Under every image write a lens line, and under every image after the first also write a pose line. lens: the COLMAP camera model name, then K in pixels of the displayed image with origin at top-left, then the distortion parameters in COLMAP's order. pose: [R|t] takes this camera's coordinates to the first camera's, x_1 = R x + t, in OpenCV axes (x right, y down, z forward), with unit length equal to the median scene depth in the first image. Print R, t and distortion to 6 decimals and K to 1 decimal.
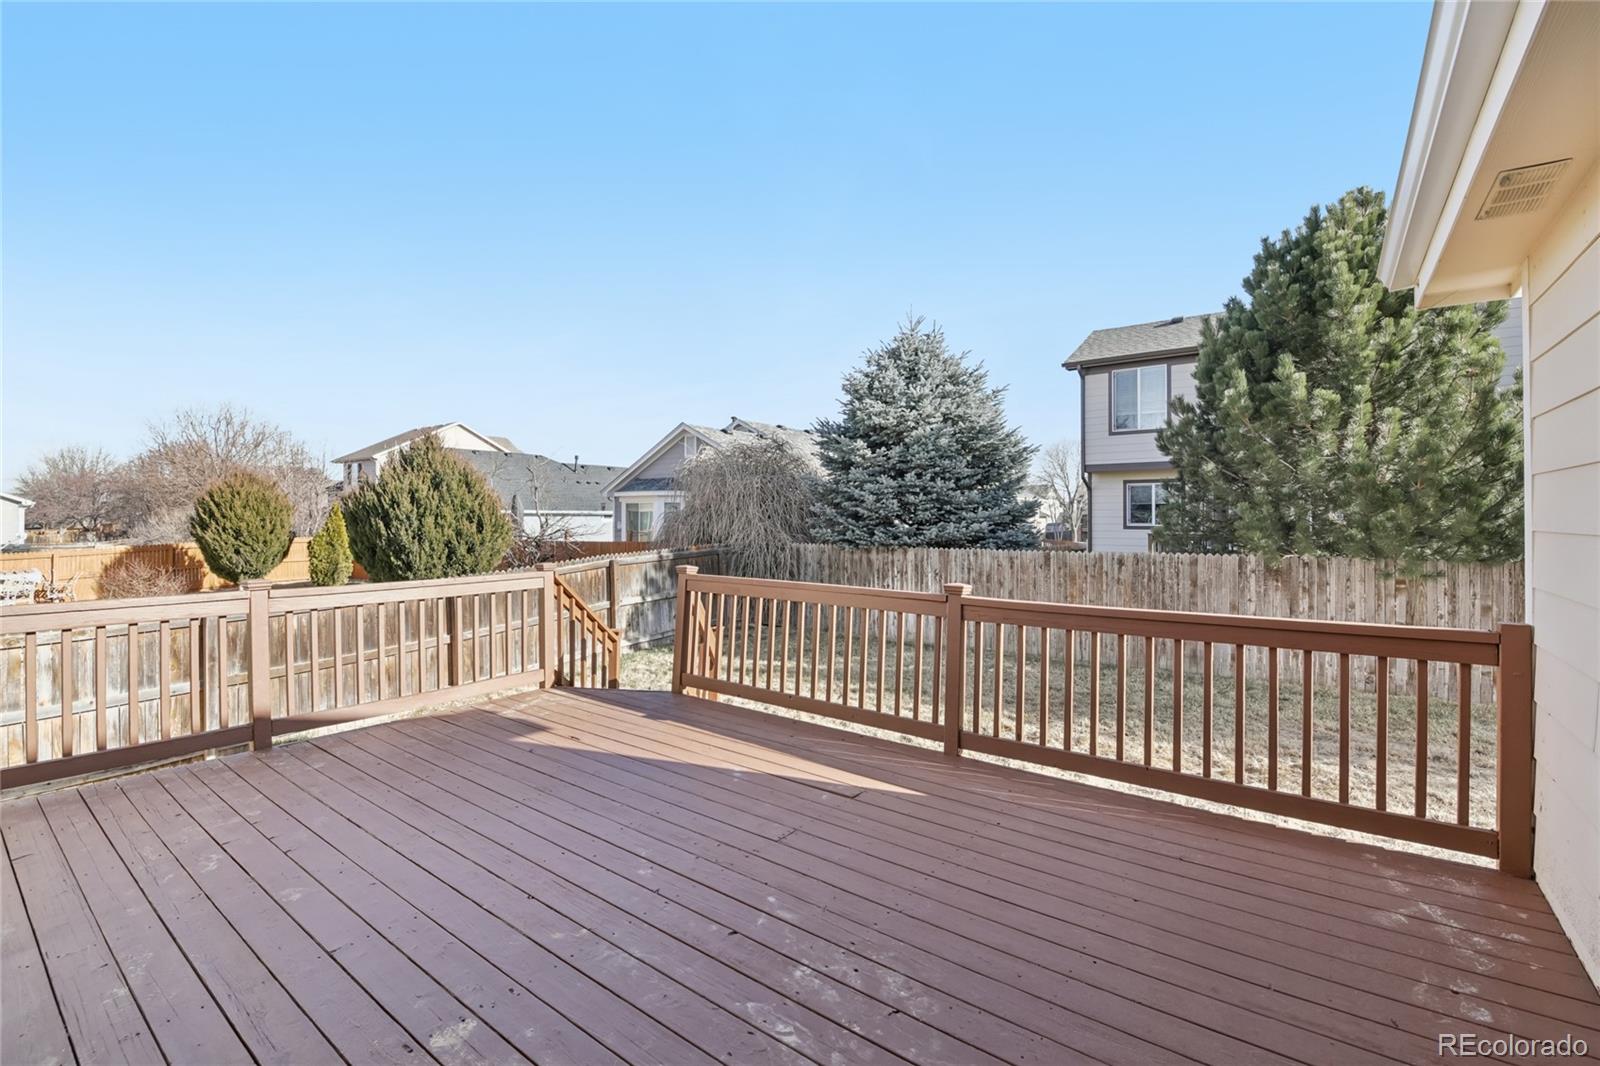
lens RADIAL K [[699.1, 0, 800.9], [0, 699.1, 521.0], [0, 0, 1]] dist [-0.017092, -0.003983]
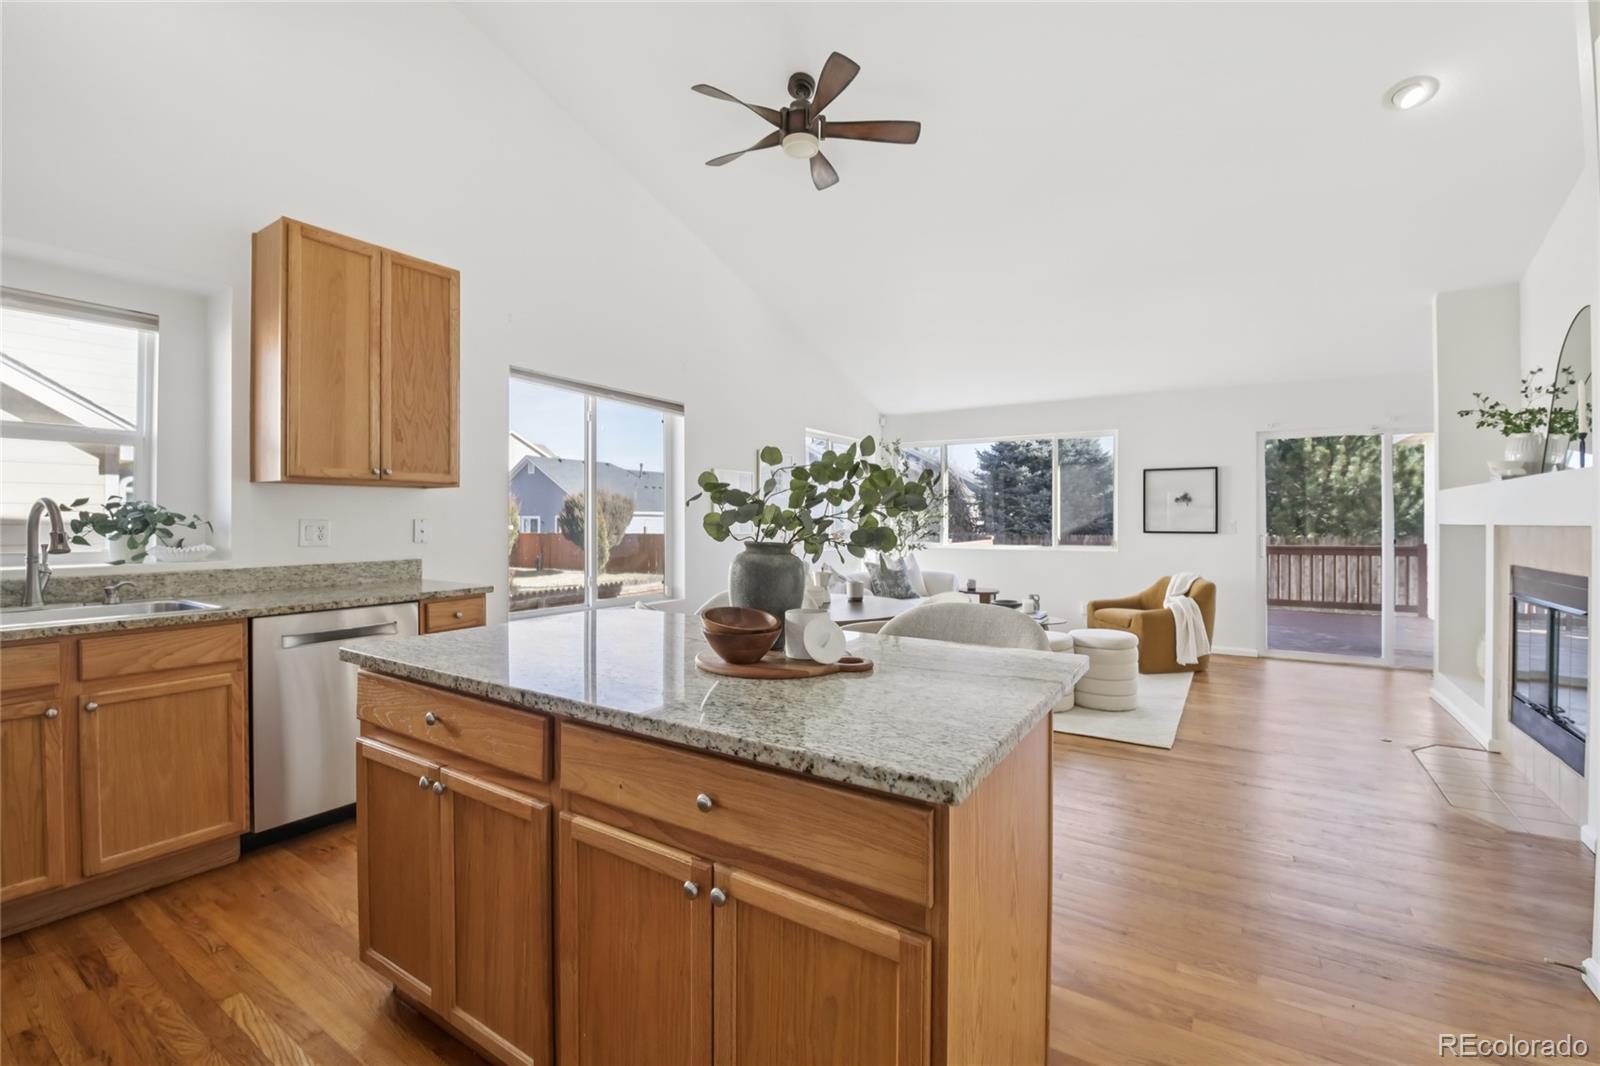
lens RADIAL K [[699.1, 0, 792.7], [0, 699.1, 525.4], [0, 0, 1]] dist [-0.017092, -0.003983]
pose [[0.996777, -0.001043, 0.080212, -0.815277], [0.000605, 0.999985, 0.005489, 0.011815], [-0.080216, -0.005423, 0.996763, -0.749365]]
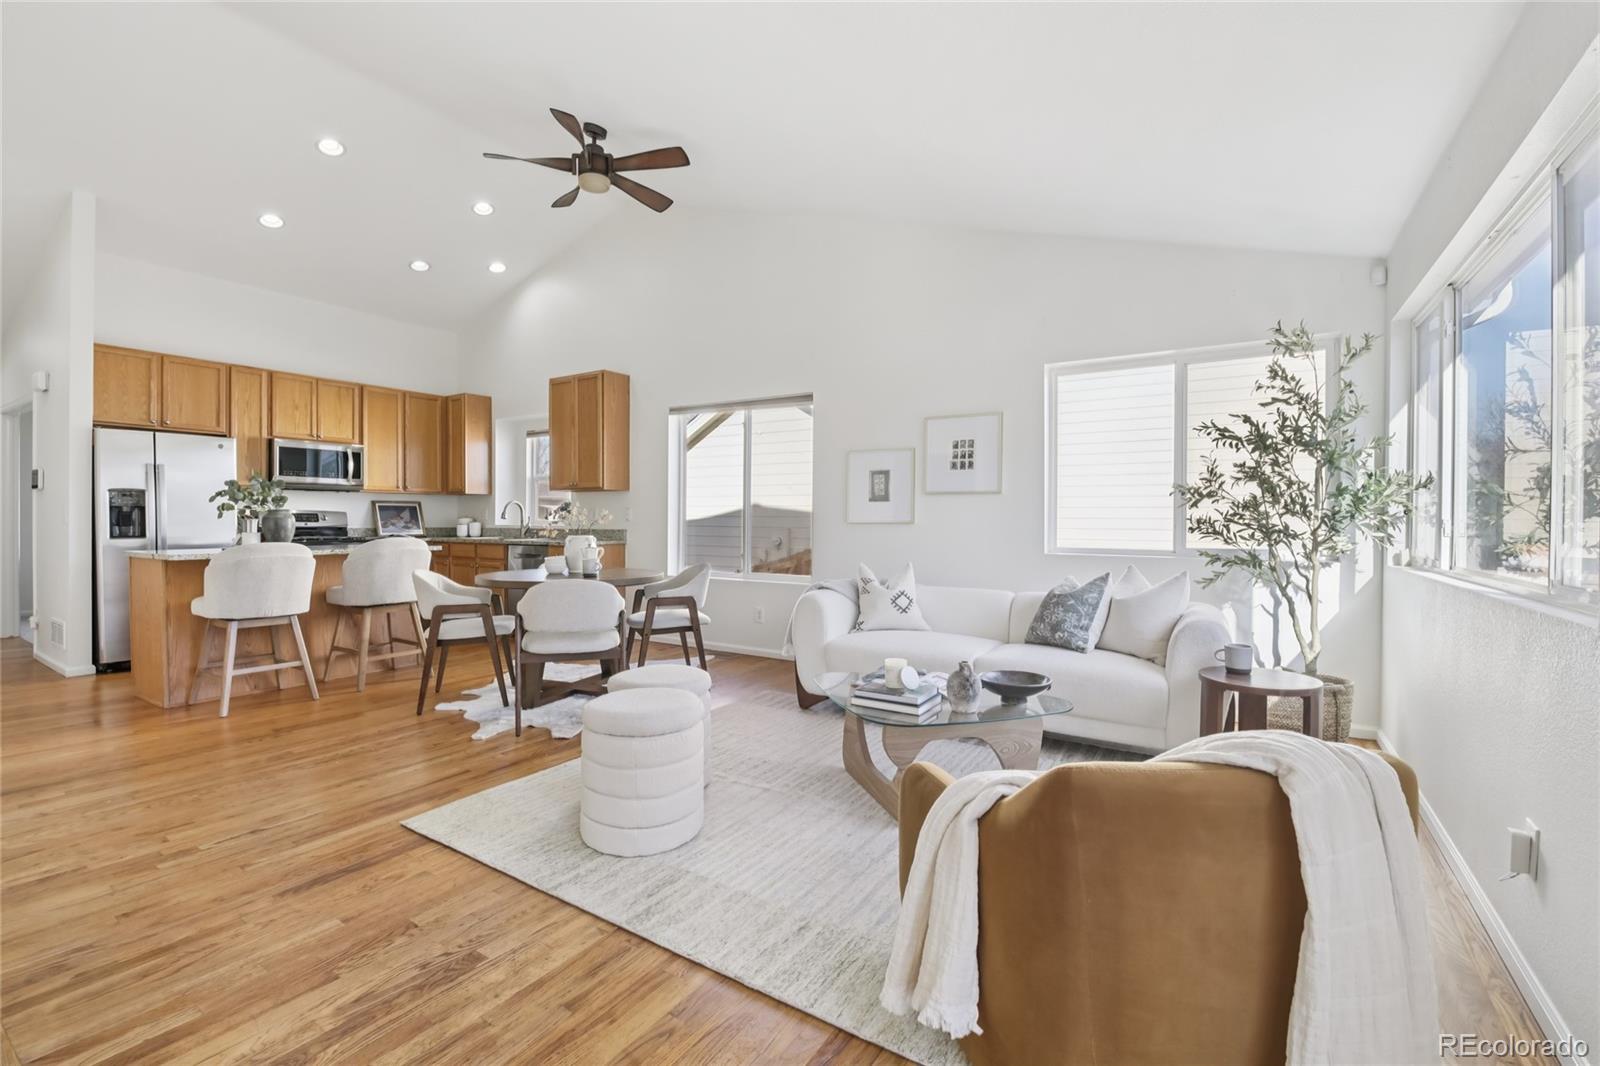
lens RADIAL K [[699.1, 0, 803.3], [0, 699.1, 532.7], [0, 0, 1]] dist [-0.017092, -0.003983]
pose [[0.079991, 0.018553, -0.996623, 5.728173], [-0.009206, 0.999798, 0.017873, 0.123810], [0.996753, 0.007745, 0.080146, 5.601682]]
